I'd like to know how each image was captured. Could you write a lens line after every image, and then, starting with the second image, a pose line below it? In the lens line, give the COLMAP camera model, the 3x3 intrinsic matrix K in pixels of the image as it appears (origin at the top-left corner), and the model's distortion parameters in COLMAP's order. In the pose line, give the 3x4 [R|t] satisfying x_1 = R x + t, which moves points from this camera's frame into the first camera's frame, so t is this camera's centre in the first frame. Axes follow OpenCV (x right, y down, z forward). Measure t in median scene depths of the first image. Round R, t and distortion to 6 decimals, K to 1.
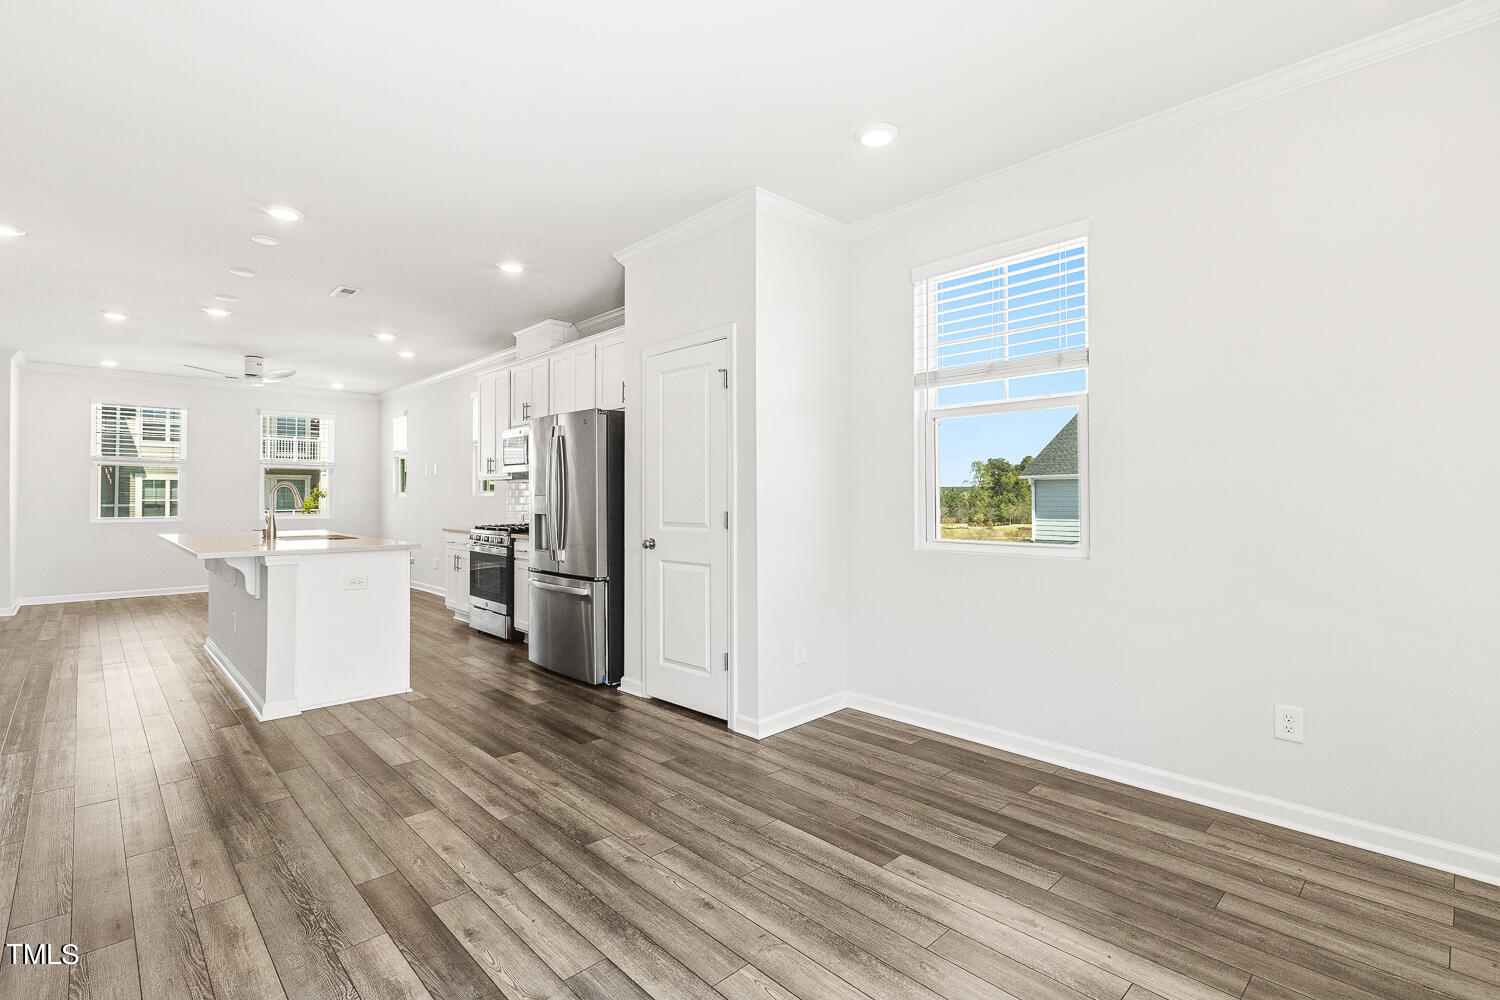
lens RADIAL K [[685.7, 0, 729.2], [0, 685.7, 483.0], [0, 0, 1]] dist [0.002302, -0.001545]
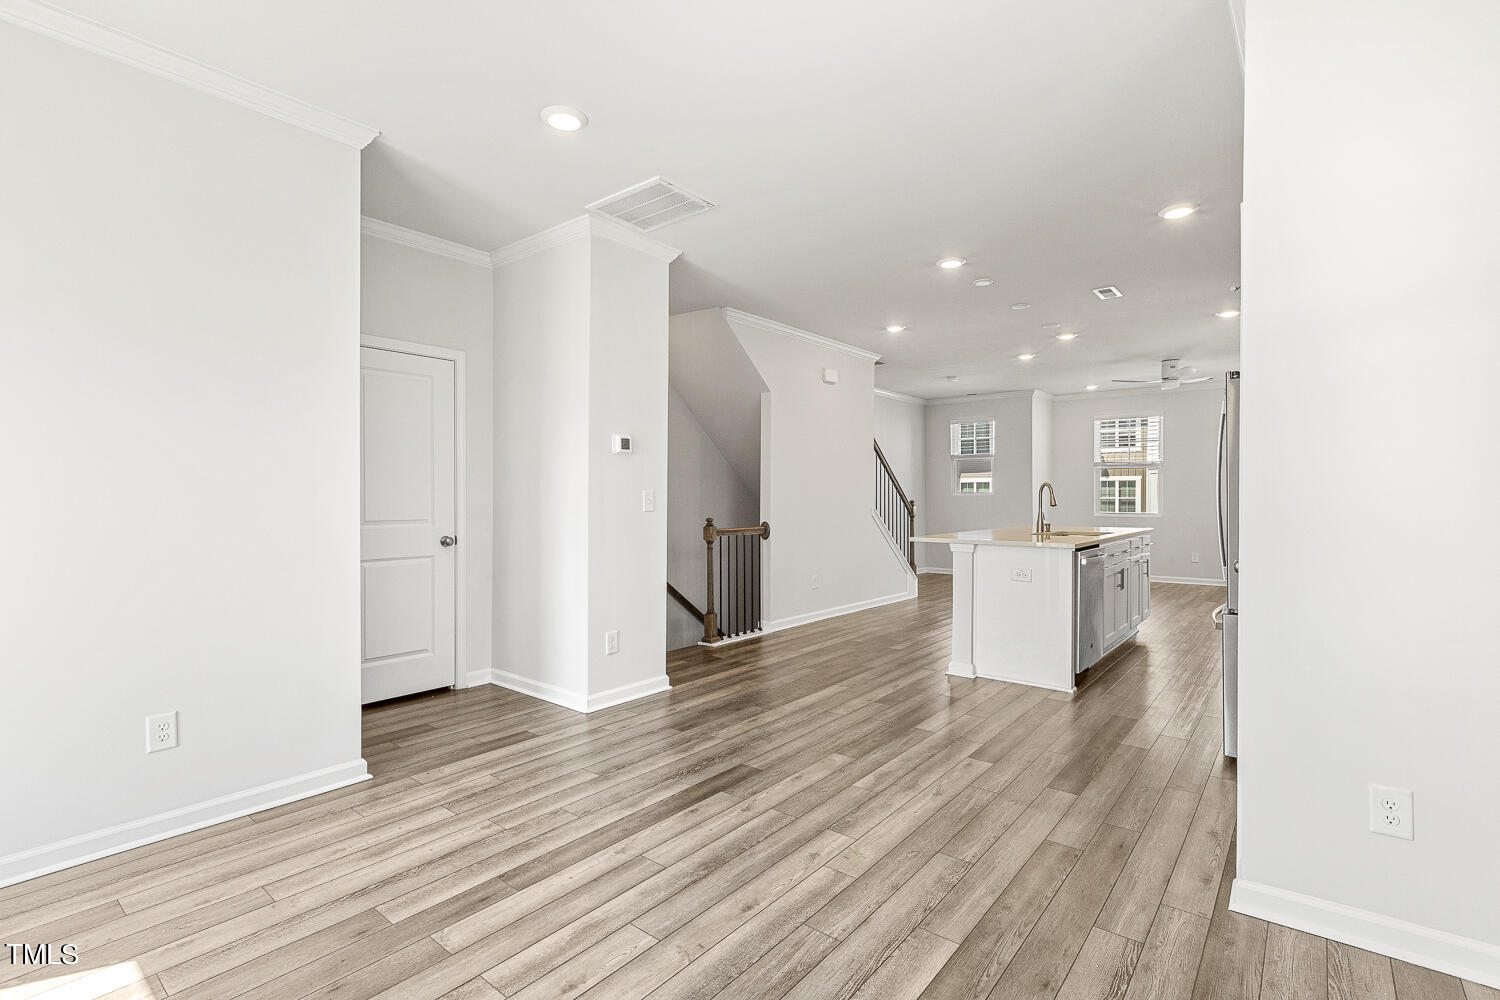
lens RADIAL K [[685.7, 0, 754.3], [0, 685.7, 502.3], [0, 0, 1]] dist [0.002302, -0.001545]
pose [[0.141326, 0.006489, -0.989942, 0.563858], [0.025023, 0.999636, 0.010125, 0.011367], [0.989647, -0.026202, 0.141112, 0.526238]]
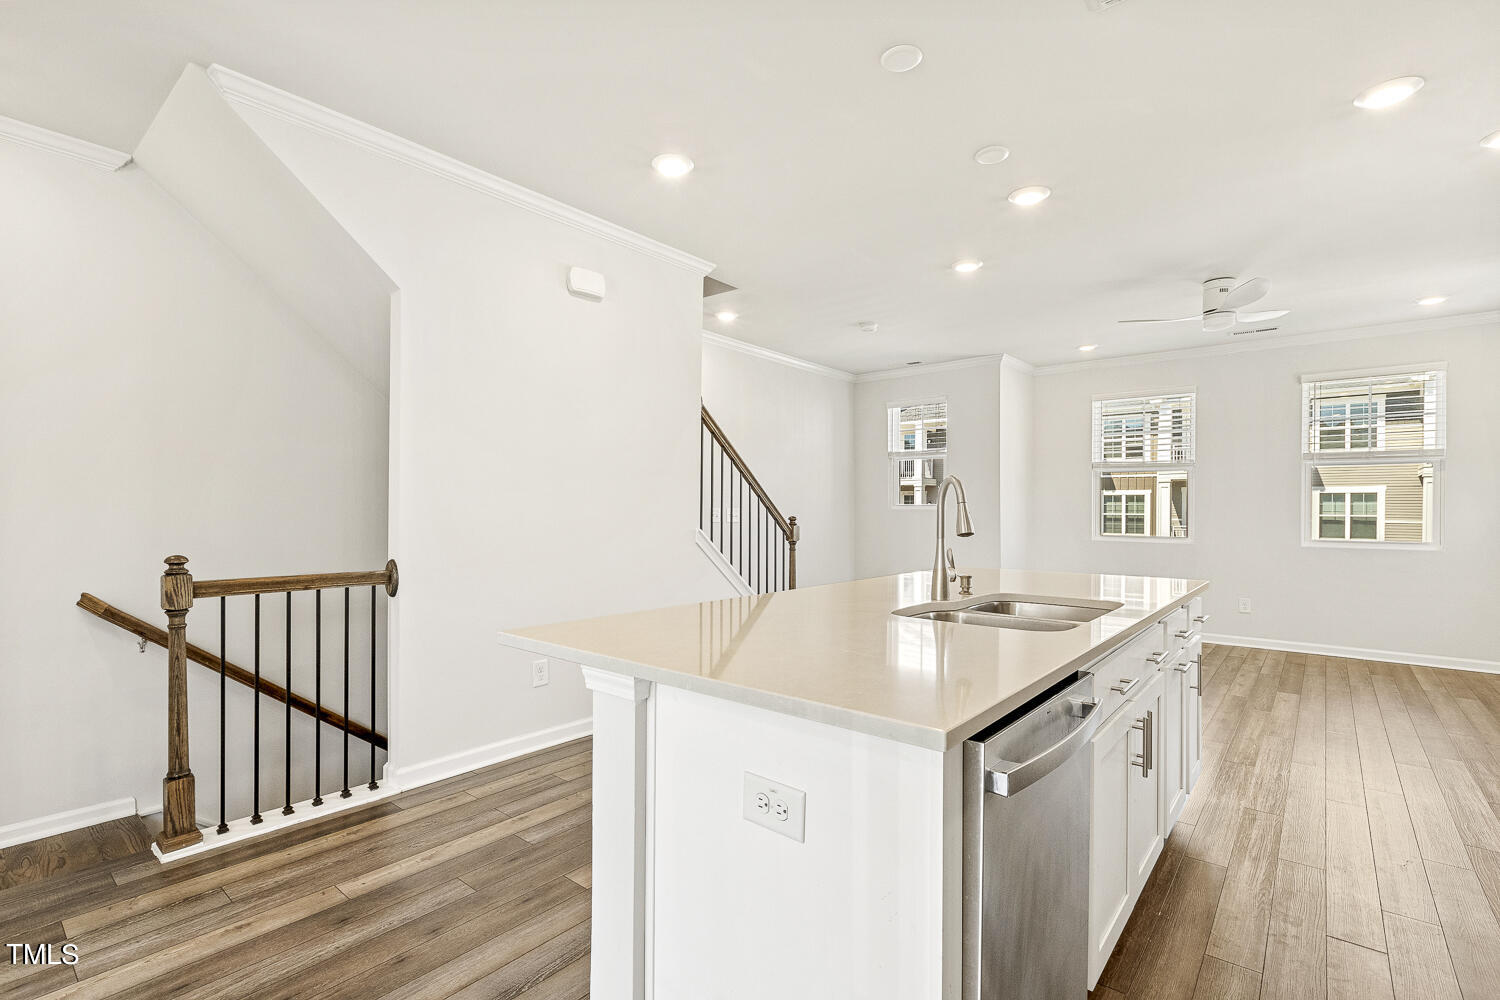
lens RADIAL K [[685.7, 0, 744.0], [0, 685.7, 505.8], [0, 0, 1]] dist [0.002302, -0.001545]
pose [[0.123021, -0.006155, -0.992385, -0.327311], [0.017092, 0.999846, -0.004082, 0.025311], [0.992257, -0.016460, 0.123107, 1.164790]]
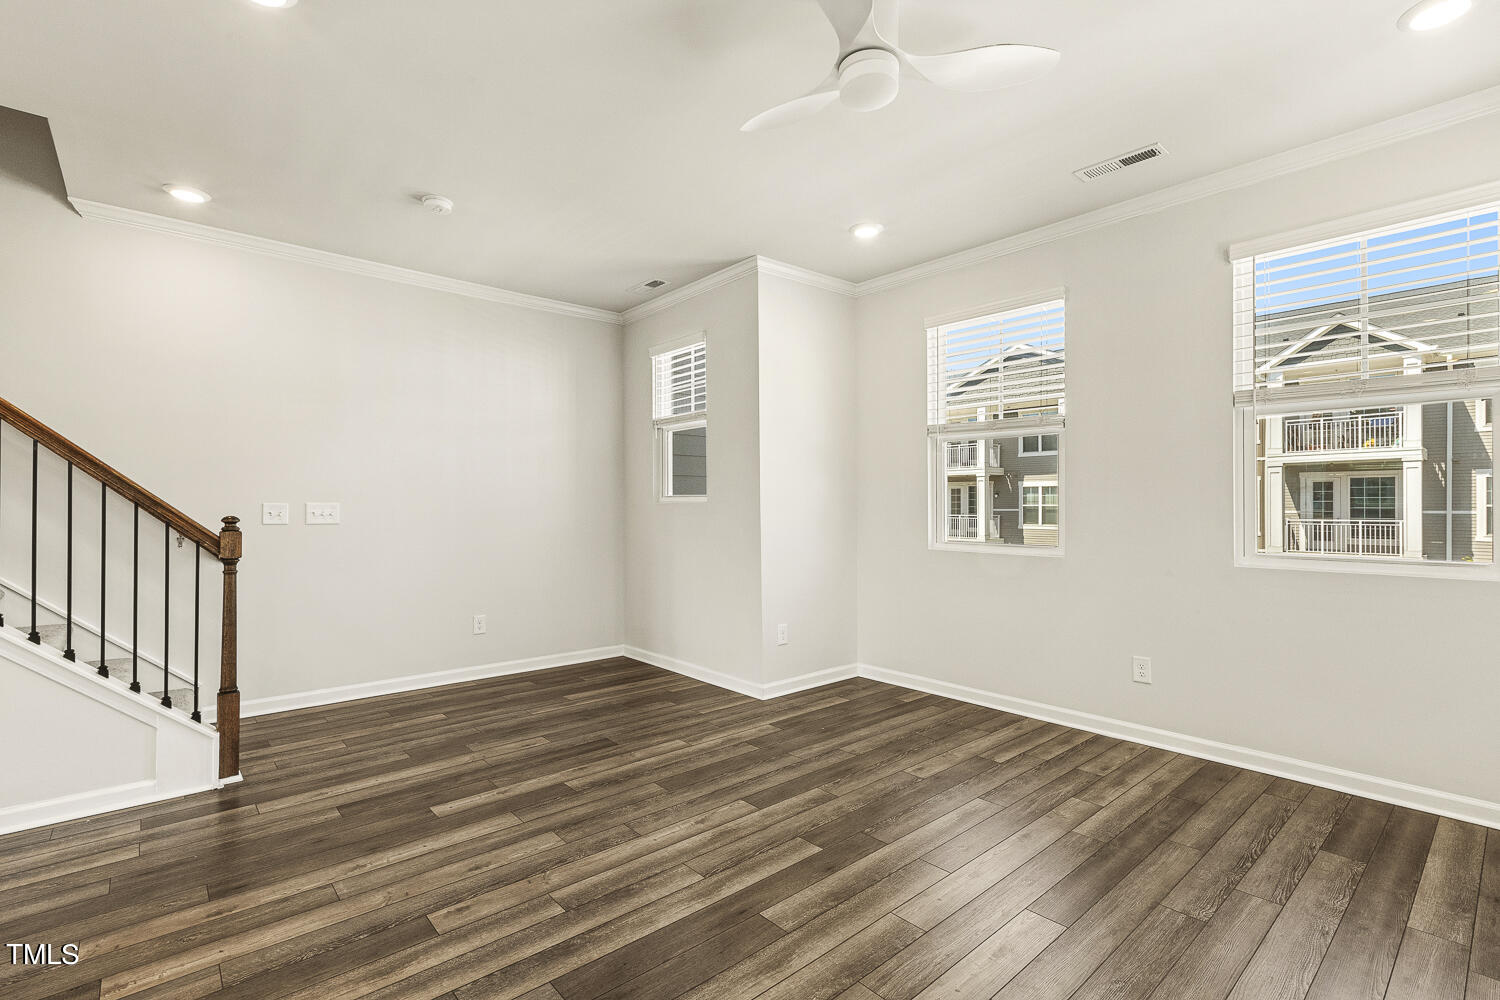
lens RADIAL K [[685.7, 0, 749.9], [0, 685.7, 495.3], [0, 0, 1]] dist [0.002302, -0.001545]
pose [[-0.028947, -0.012741, -0.999500, -0.958043], [0.023441, 0.999635, -0.013422, 0.044911], [0.999306, -0.023818, -0.028637, 2.232255]]
